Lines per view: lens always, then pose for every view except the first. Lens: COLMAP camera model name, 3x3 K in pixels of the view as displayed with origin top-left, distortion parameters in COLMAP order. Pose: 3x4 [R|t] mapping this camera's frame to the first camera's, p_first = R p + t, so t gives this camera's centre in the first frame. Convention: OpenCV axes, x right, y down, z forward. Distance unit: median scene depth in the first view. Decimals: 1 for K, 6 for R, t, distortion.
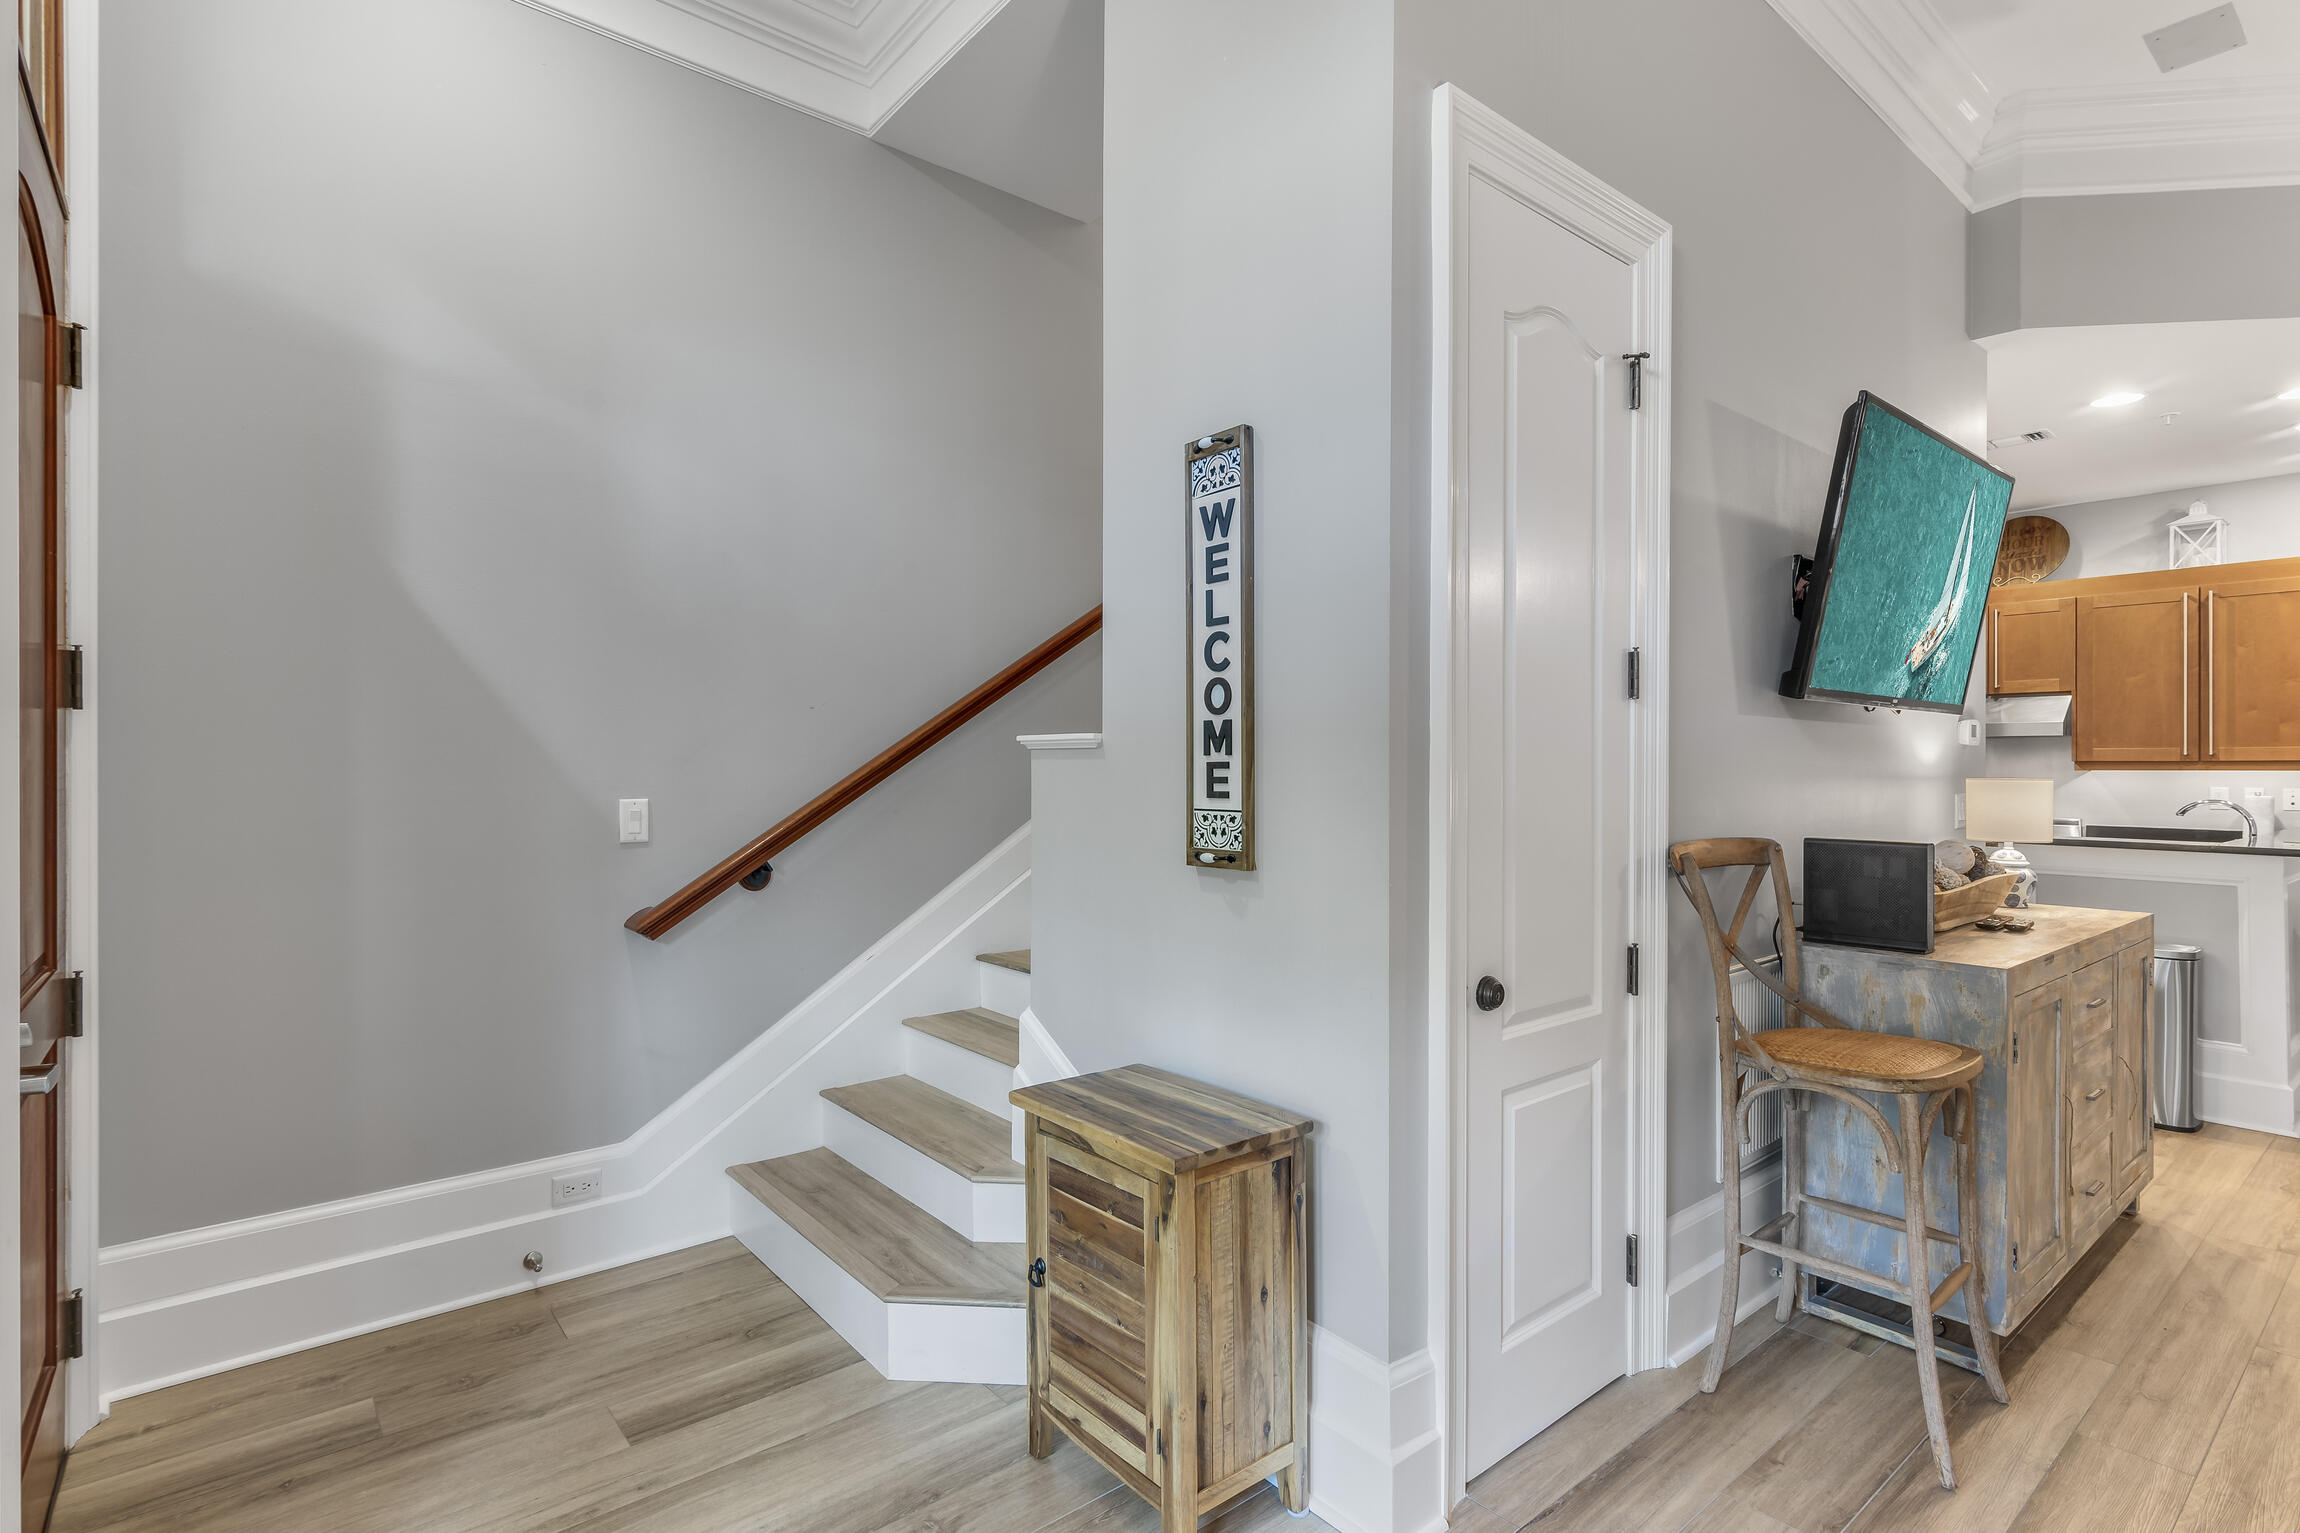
lens RADIAL K [[1136.0, 0, 1154.6], [0, 1136.0, 768.2], [0, 0, 1]] dist [-0.001236, 0.000613]
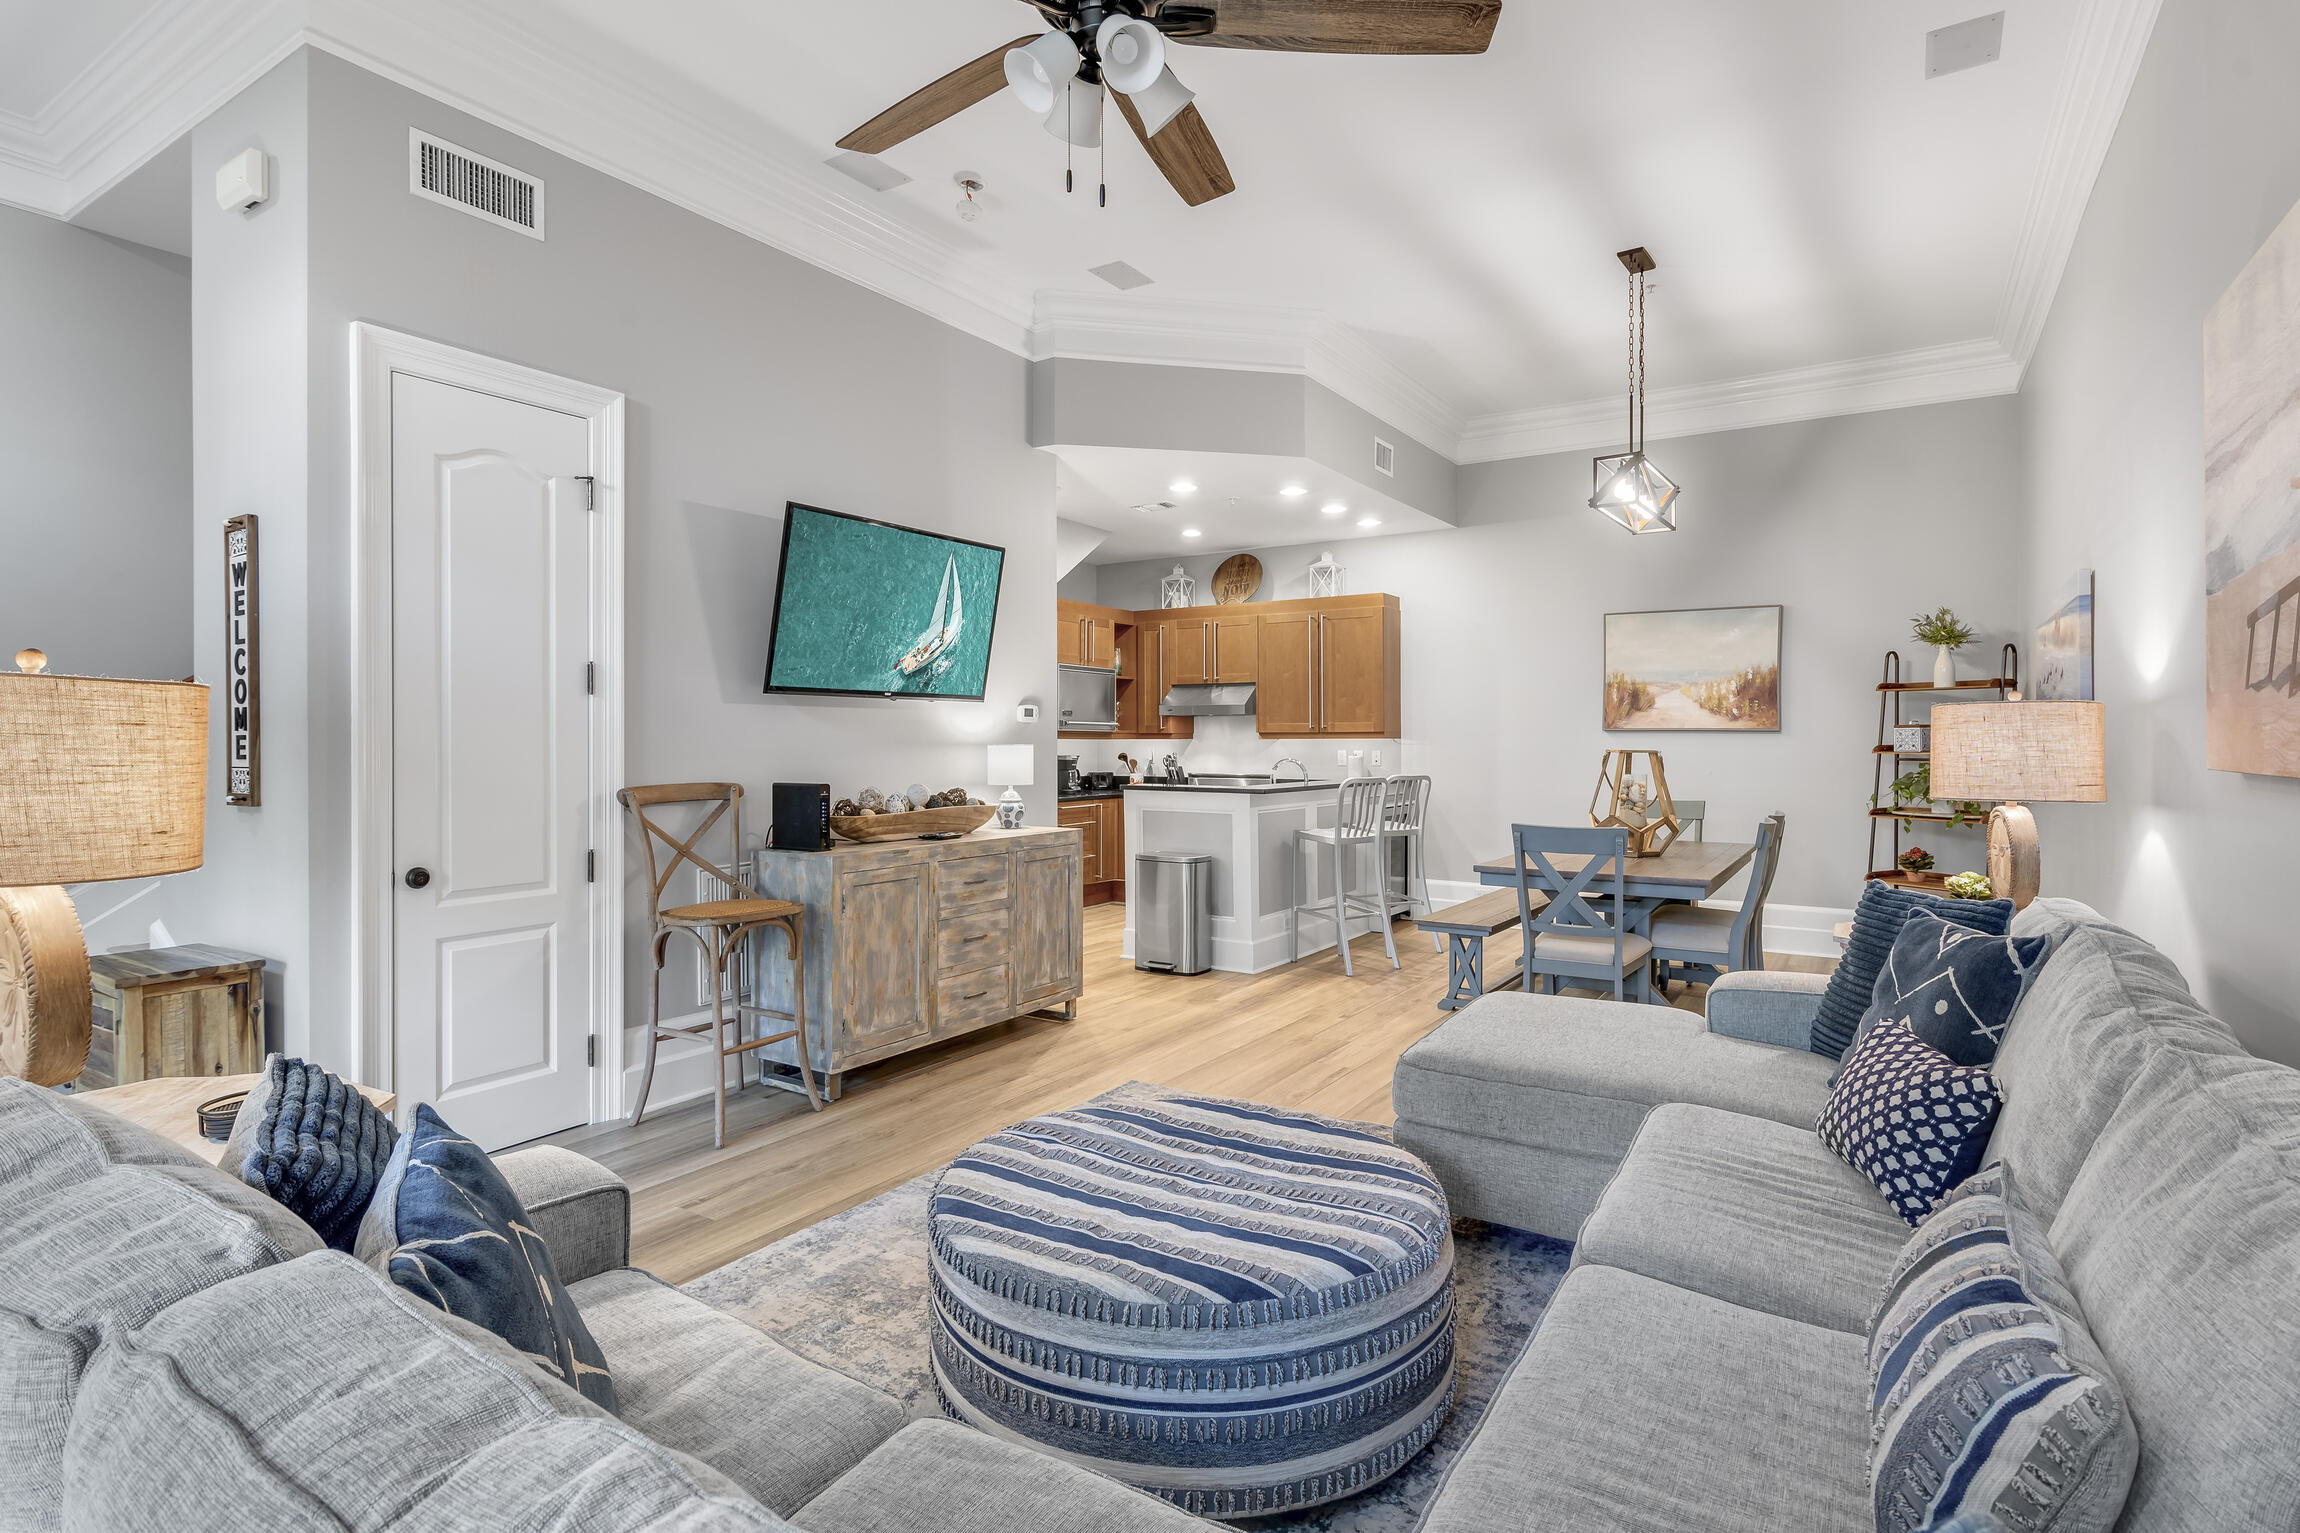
lens RADIAL K [[1136.0, 0, 1168.4], [0, 1136.0, 737.8], [0, 0, 1]] dist [-0.001236, 0.000613]
pose [[0.945542, -0.005081, 0.325461, 0.686763], [0.006249, 0.999977, -0.002543, 0.008878], [-0.325440, 0.004439, 0.945552, -0.772641]]
